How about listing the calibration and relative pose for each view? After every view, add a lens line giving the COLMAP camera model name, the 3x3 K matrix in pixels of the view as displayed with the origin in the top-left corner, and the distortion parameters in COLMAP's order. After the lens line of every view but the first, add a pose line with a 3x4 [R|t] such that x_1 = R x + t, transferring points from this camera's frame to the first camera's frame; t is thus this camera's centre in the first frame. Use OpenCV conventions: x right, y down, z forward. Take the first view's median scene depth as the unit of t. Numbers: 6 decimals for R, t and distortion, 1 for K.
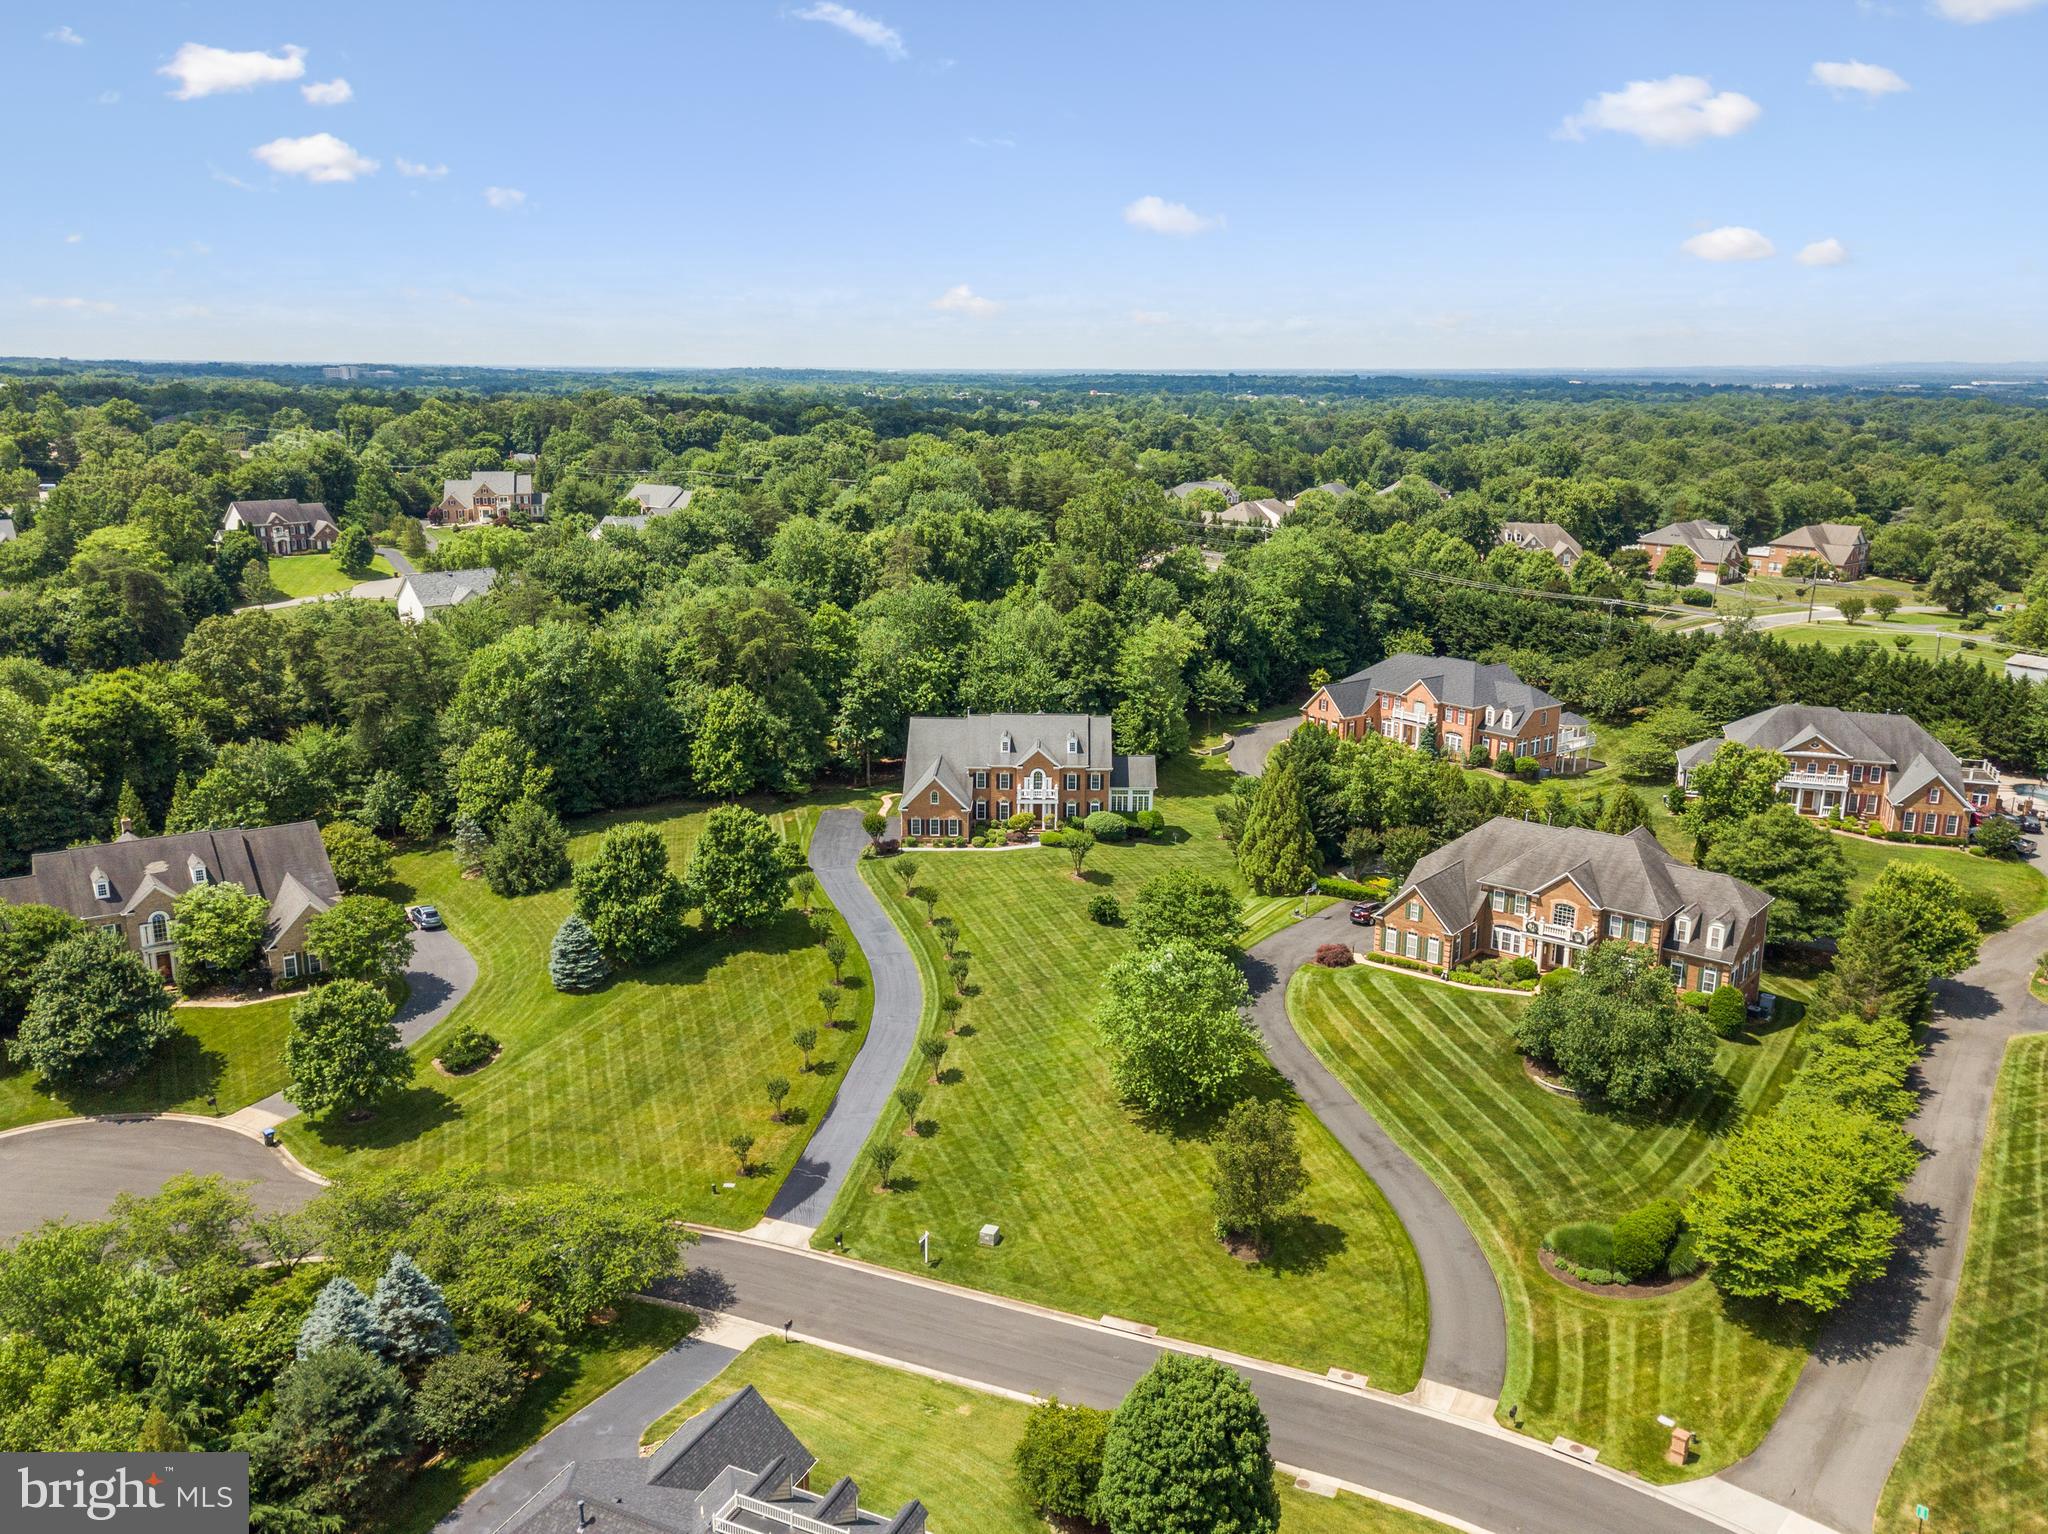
lens RADIAL K [[1523.6, 0, 991.2], [0, 1523.6, 764.9], [0, 0, 1]] dist [0.054583, -0.117450]
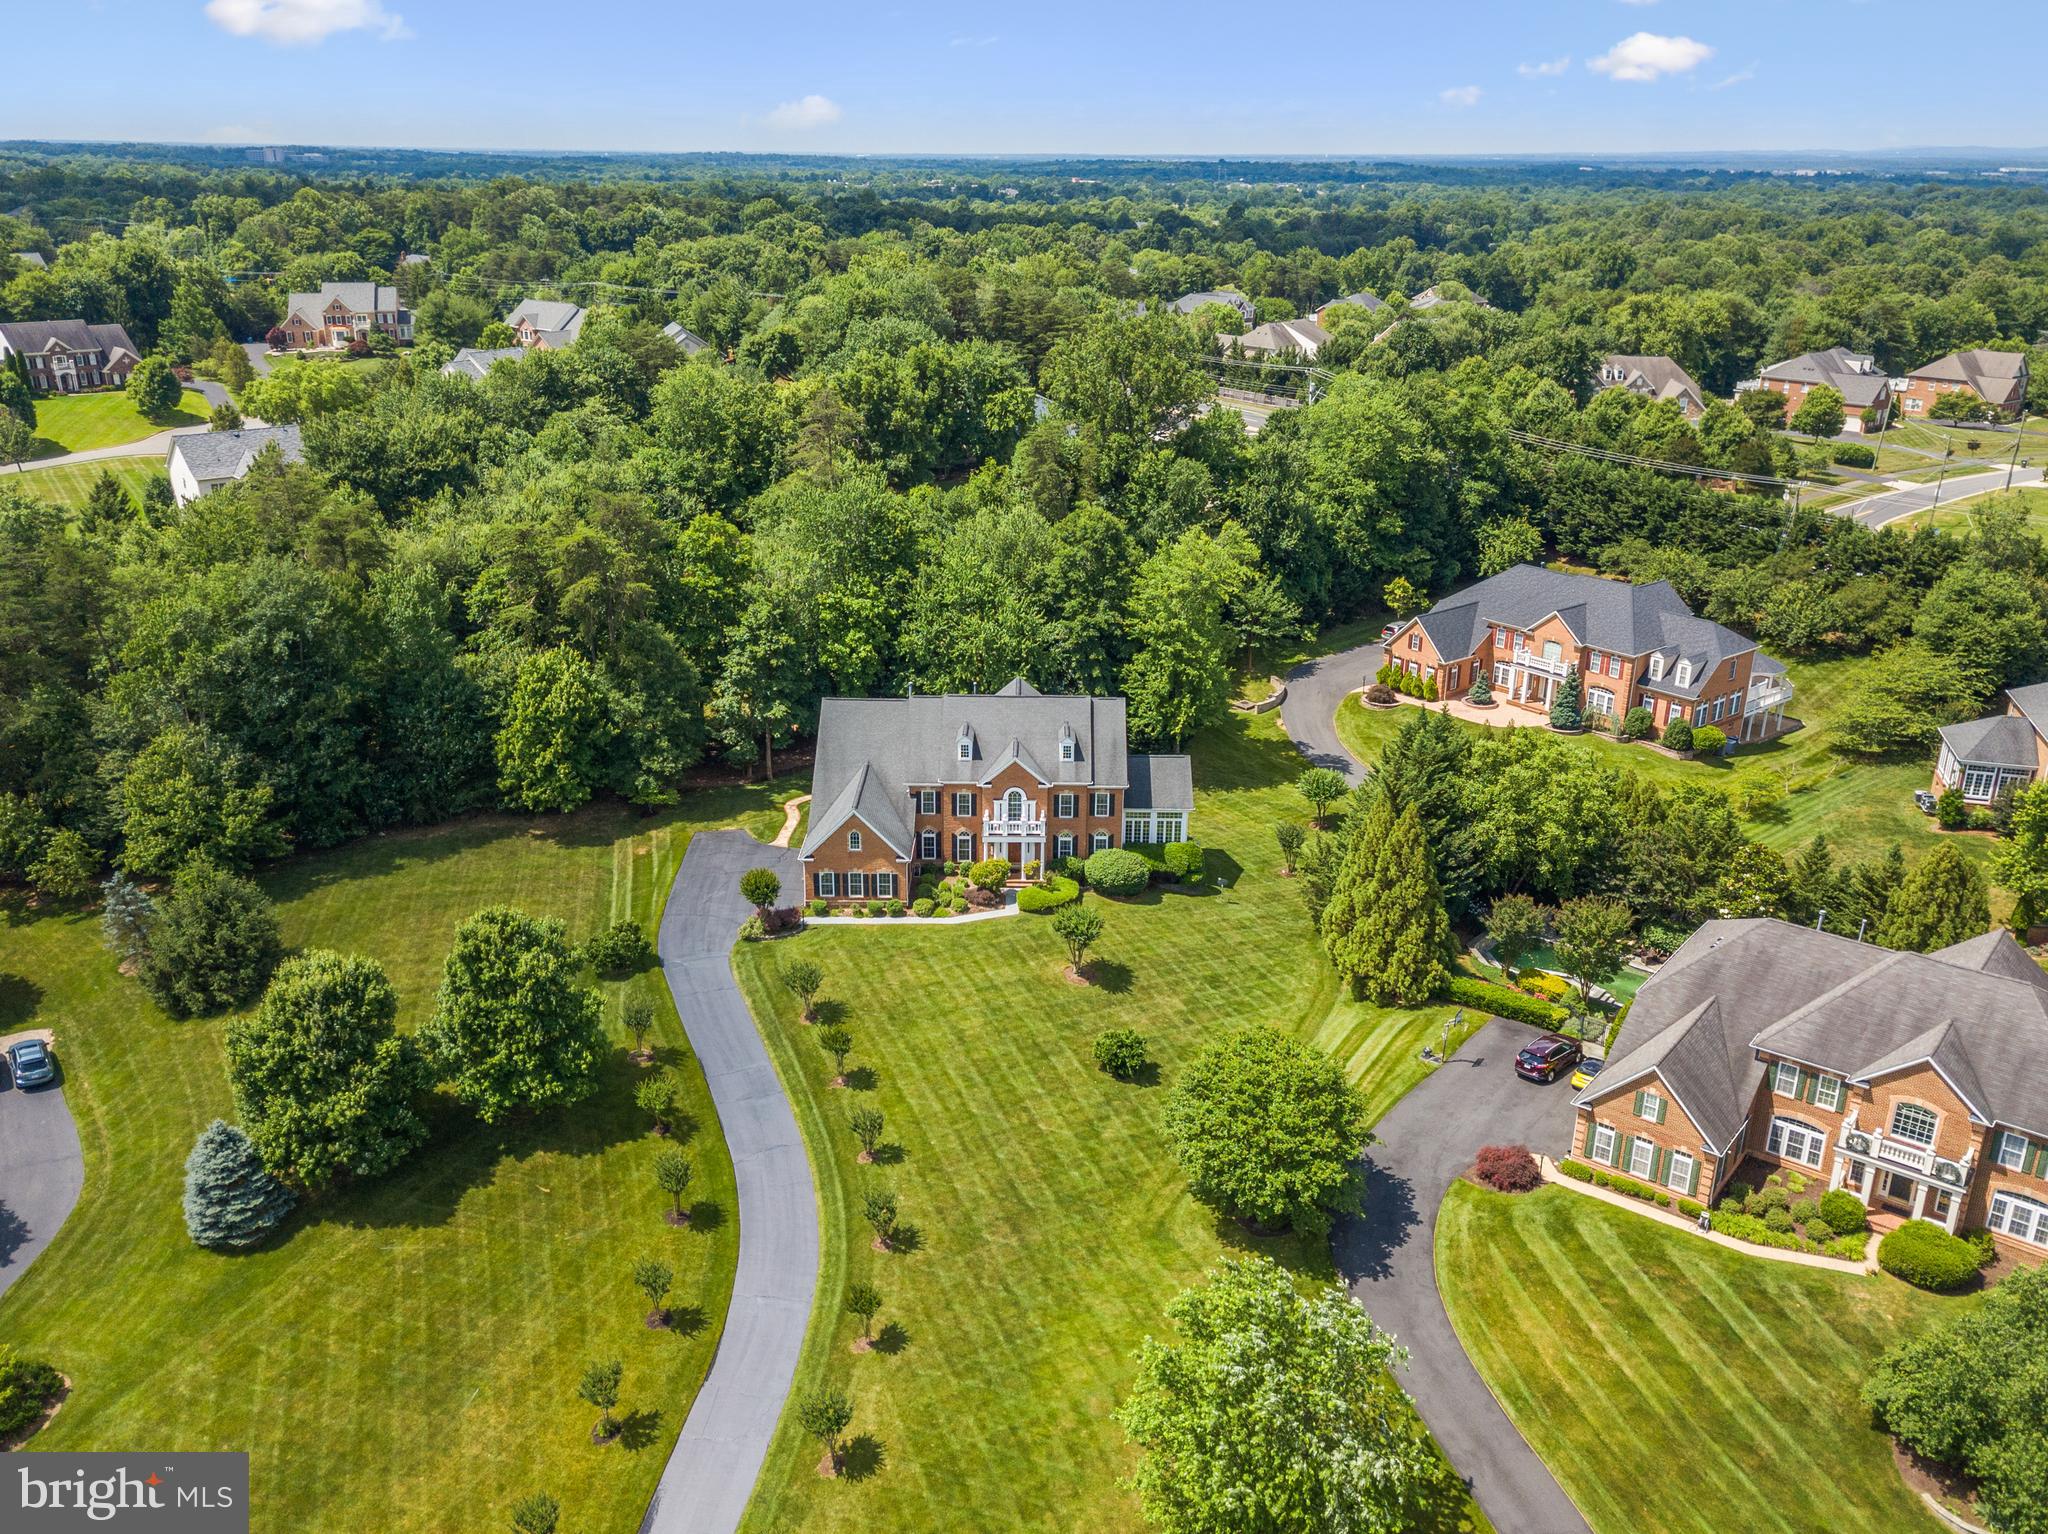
lens RADIAL K [[1590.1, 0, 1000.6], [0, 1590.1, 763.9], [0, 0, 1]] dist [0.013222, 0.012932]
pose [[0.999783, -0.005810, 0.019986, 0.009593], [0.003535, 0.993699, 0.112025, -0.072478], [-0.020511, -0.111930, 0.993504, 0.279836]]
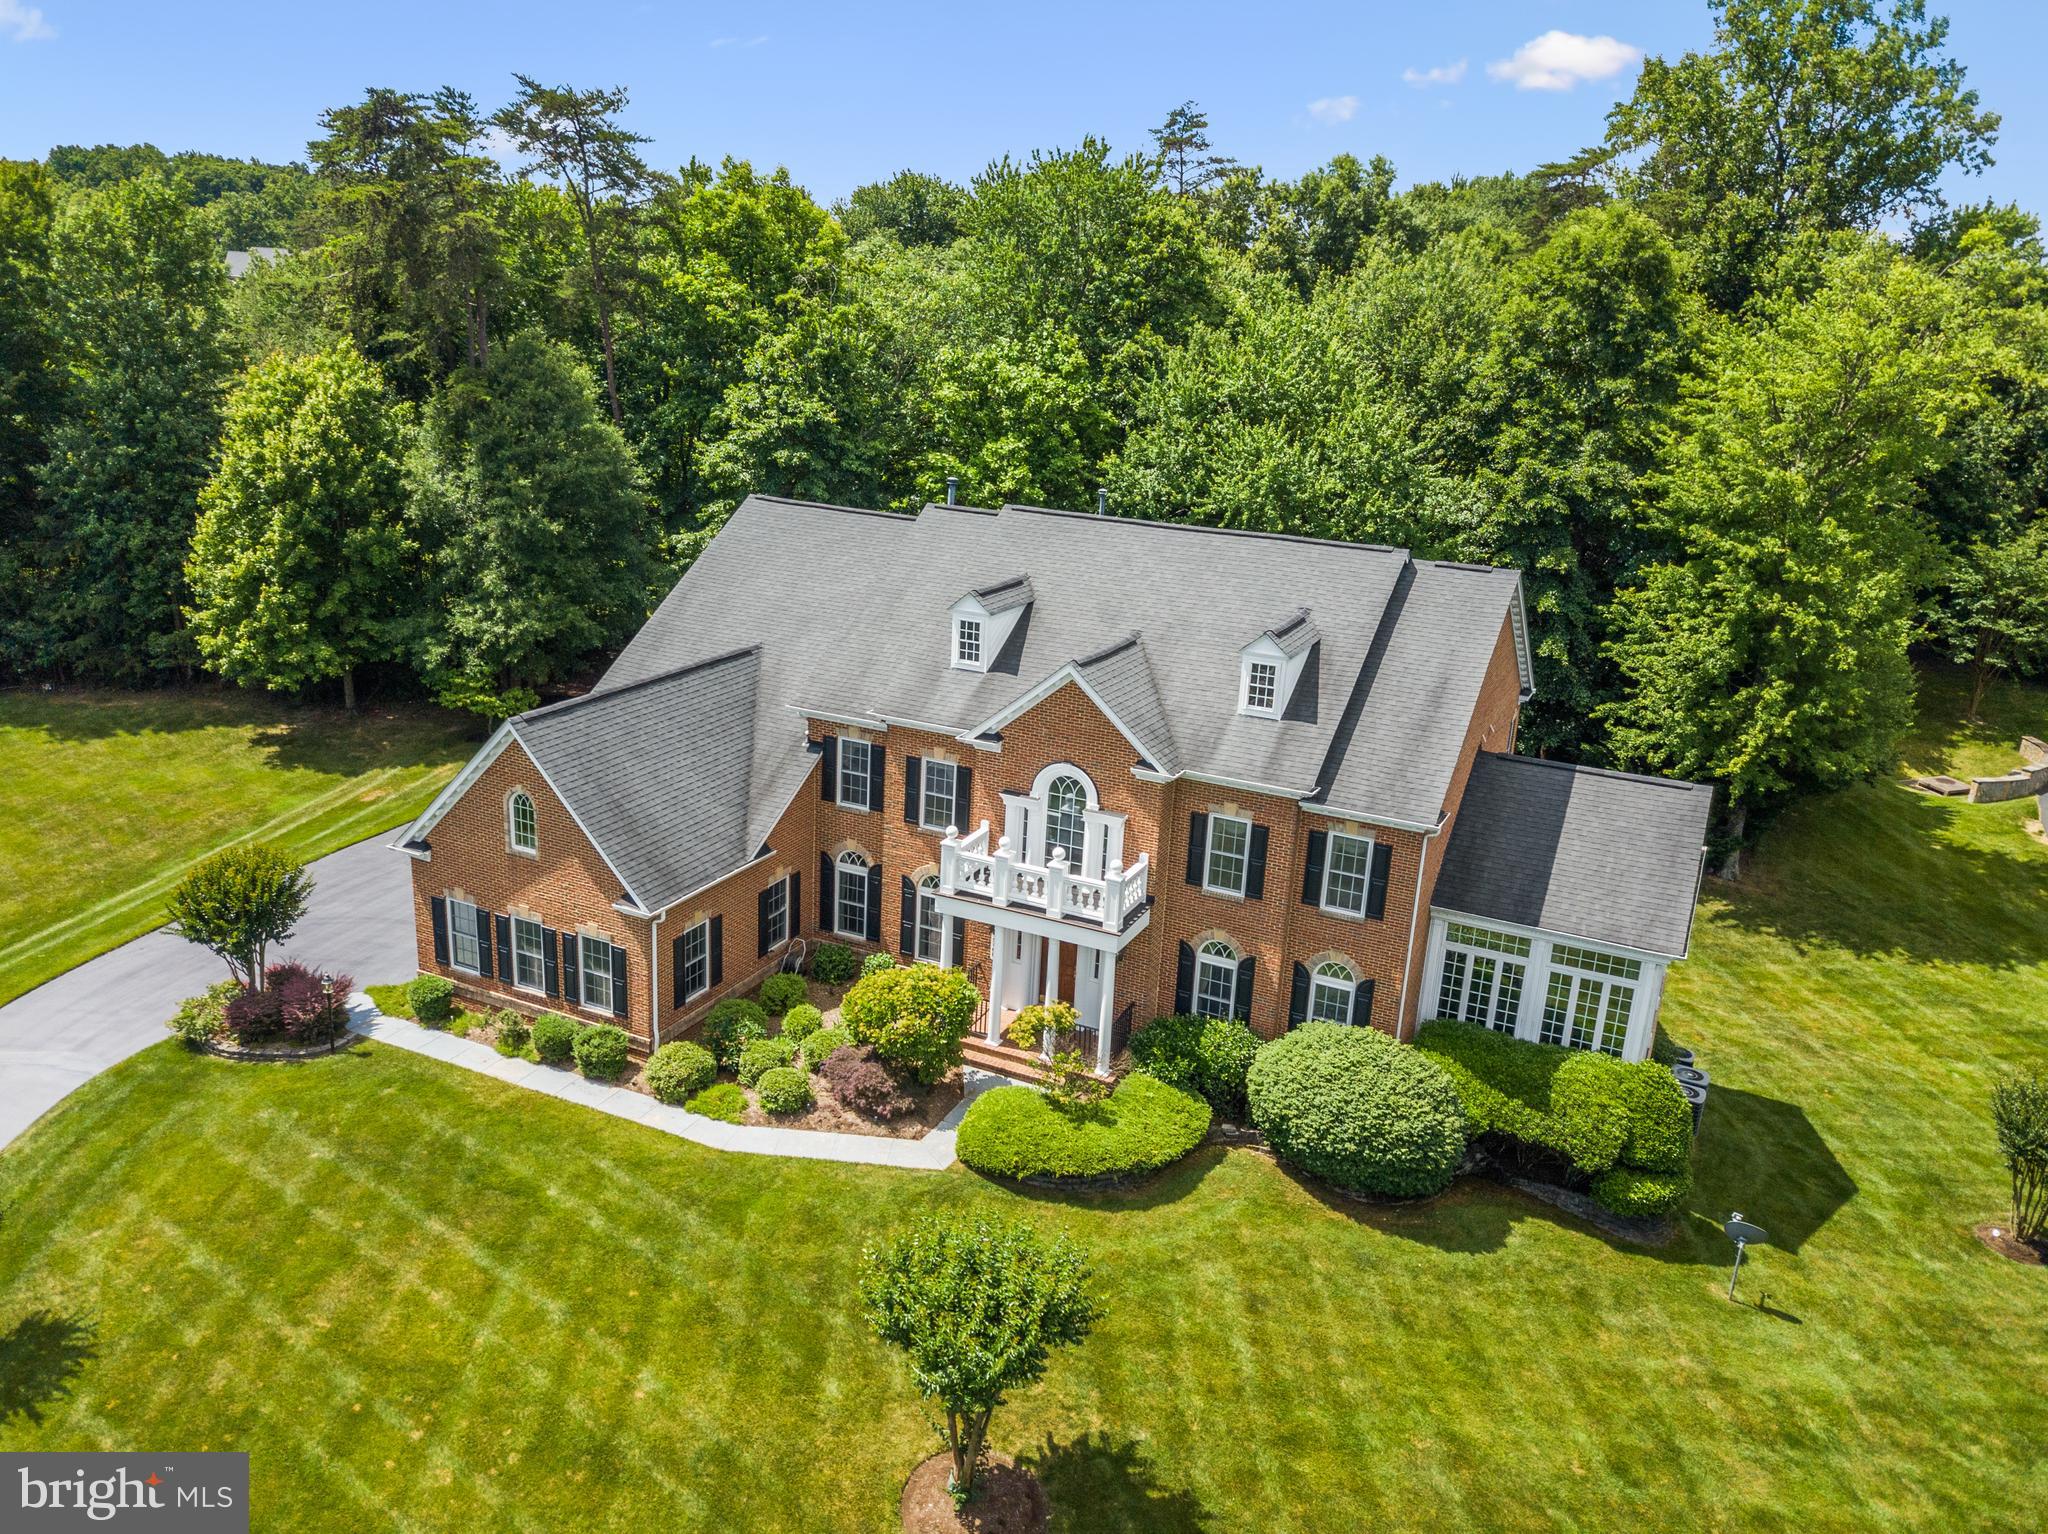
lens RADIAL K [[1543.4, 0, 1024.0], [0, 1543.4, 767.0], [0, 0, 1]] dist [0.008574, -0.000757]
pose [[0.918275, 0.160249, -0.362065, 0.087141], [-0.141955, 0.986892, 0.076768, -0.010634], [0.369621, -0.019097, 0.928986, 0.693524]]
